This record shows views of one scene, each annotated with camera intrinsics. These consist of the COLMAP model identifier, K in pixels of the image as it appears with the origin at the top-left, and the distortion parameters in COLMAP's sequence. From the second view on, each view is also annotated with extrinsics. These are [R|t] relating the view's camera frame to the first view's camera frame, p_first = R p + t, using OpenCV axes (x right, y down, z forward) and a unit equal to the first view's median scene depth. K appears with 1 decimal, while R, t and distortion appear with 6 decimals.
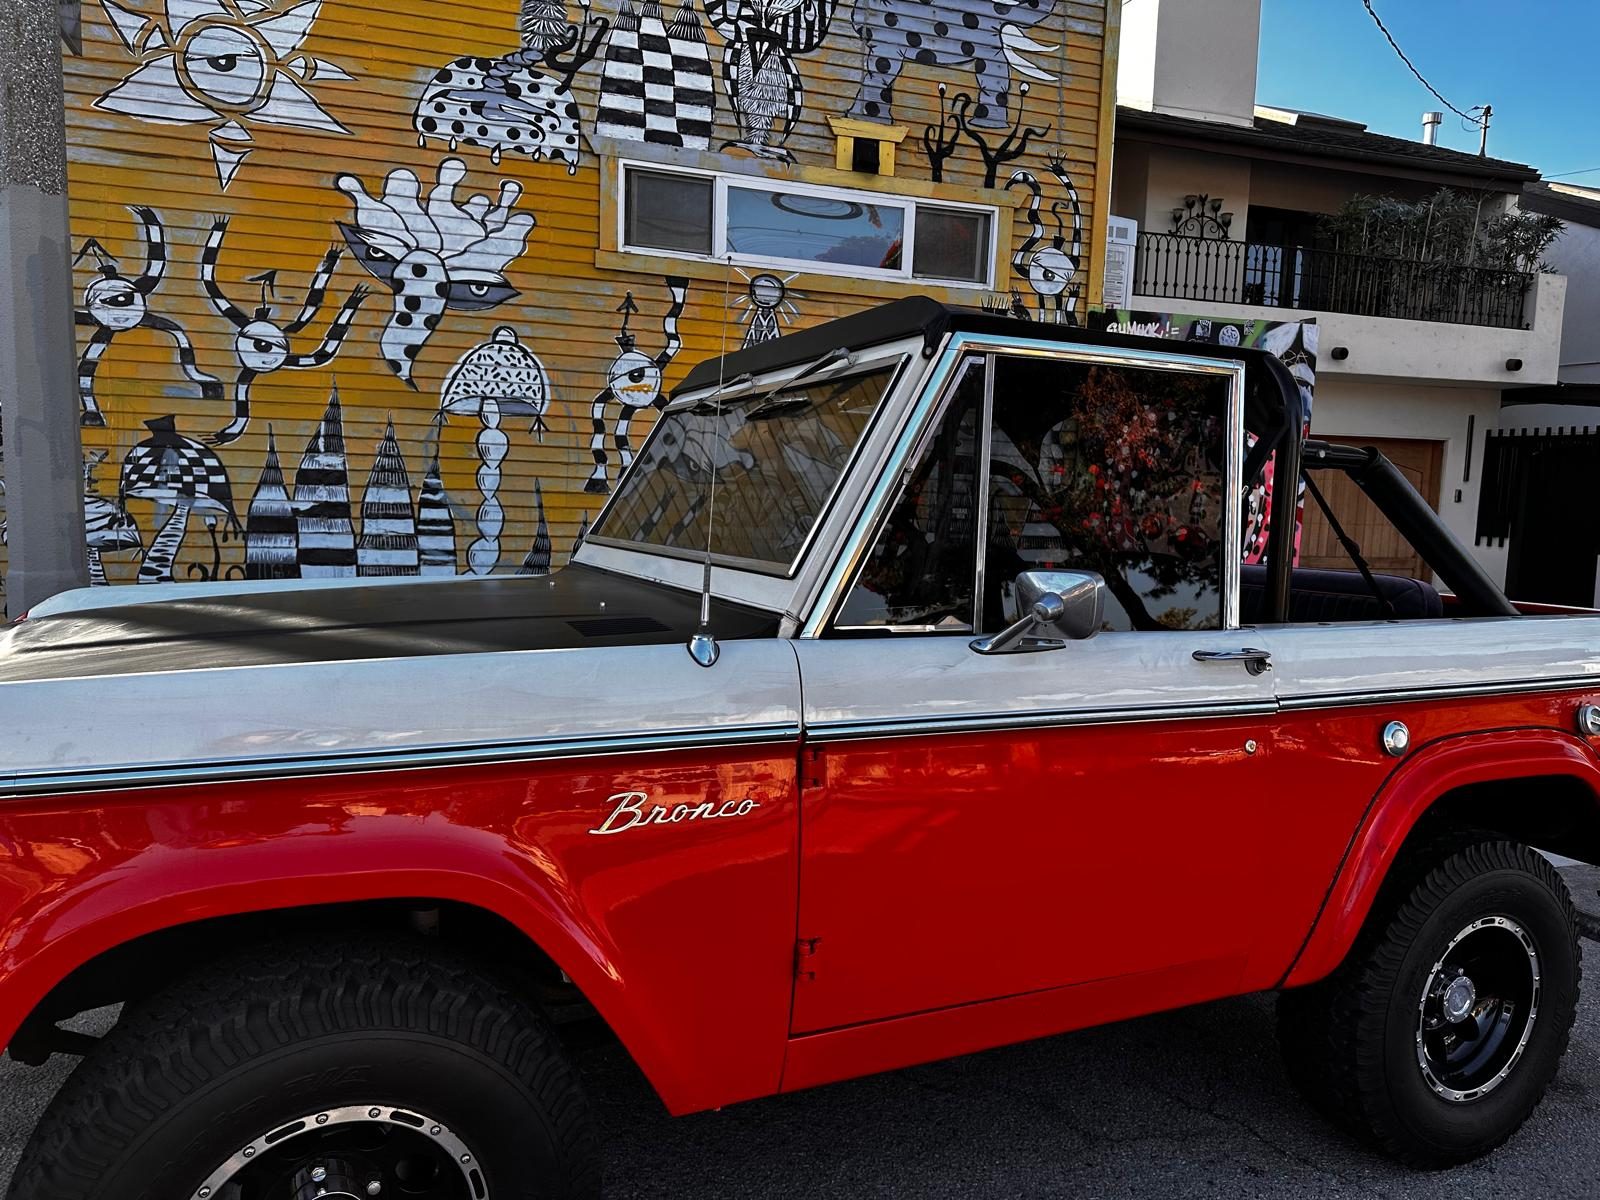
lens RADIAL K [[1251.7, 0, 800.0], [0, 1251.7, 600.0], [0, 0, 1]] dist [0.010446, -0.002708]
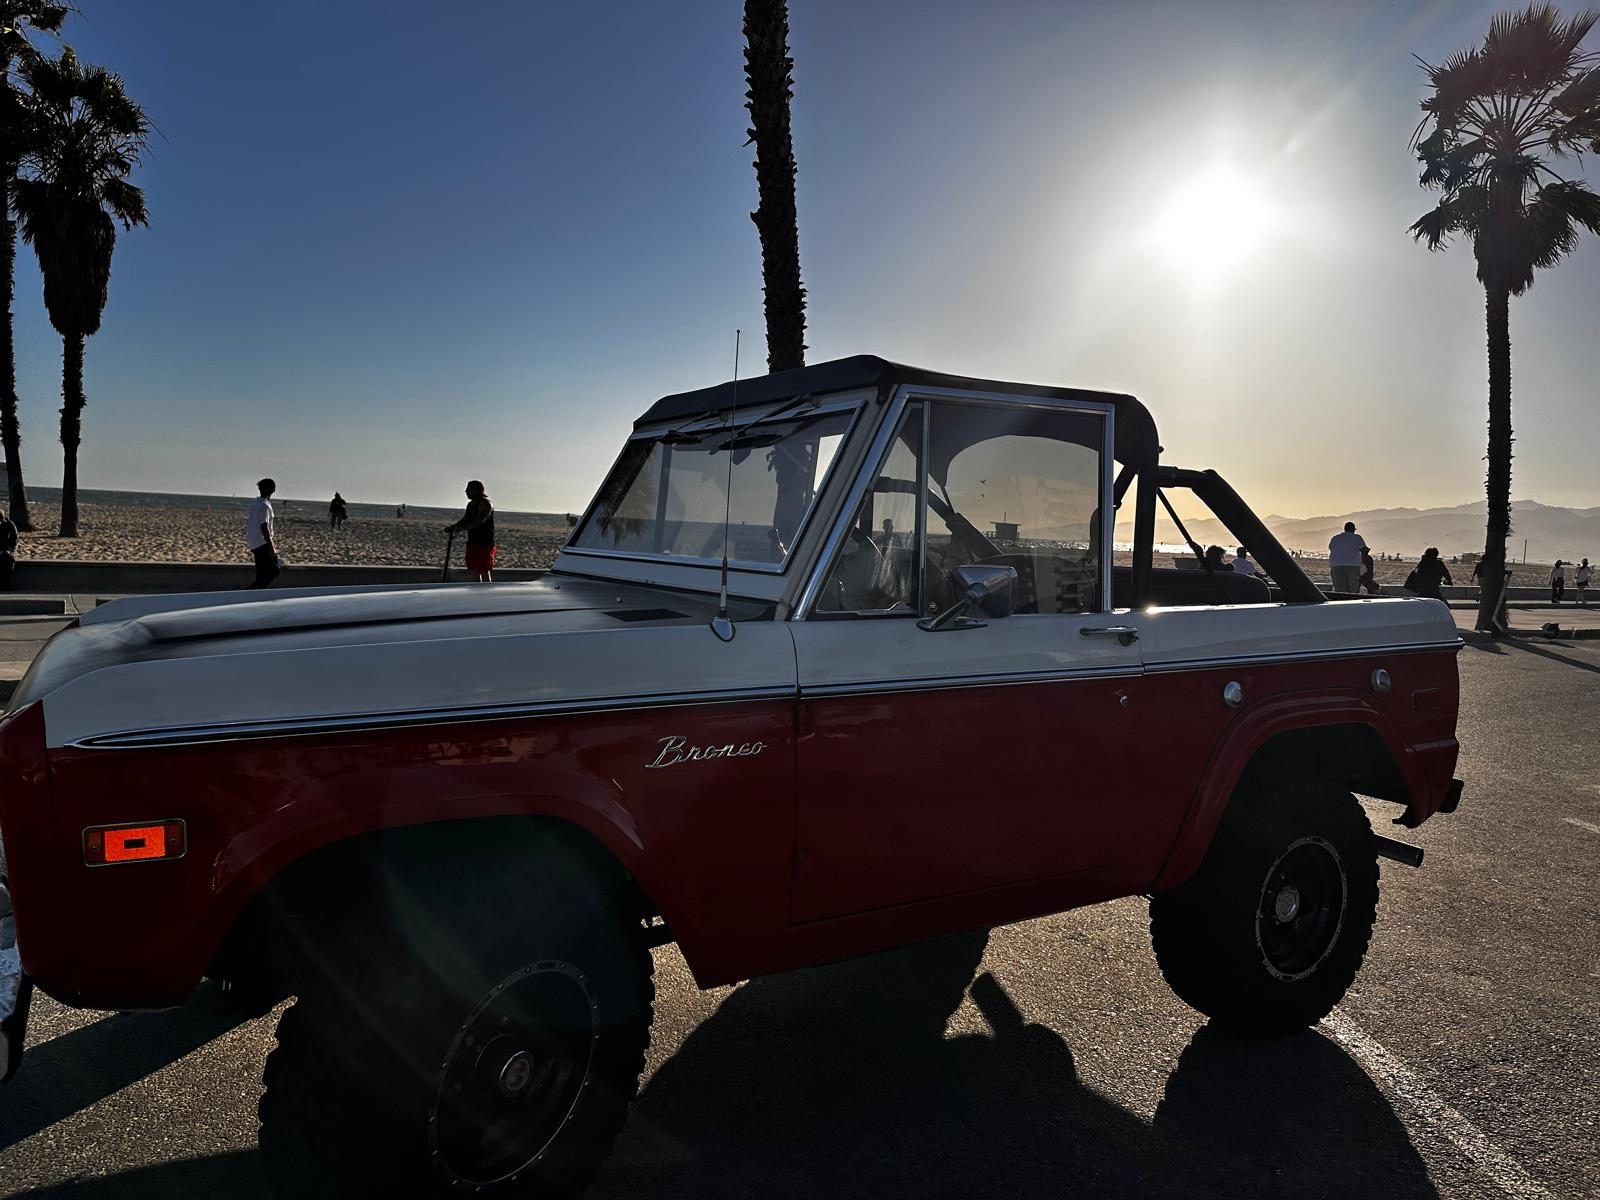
lens RADIAL K [[1251.7, 0, 800.0], [0, 1251.7, 600.0], [0, 0, 1]] dist [0.010446, -0.002708]
pose [[0.994240, -0.014118, 0.106242, -0.121894], [0.015691, 0.999779, -0.013988, 0.026510], [-0.106021, 0.015574, 0.994242, -0.277543]]
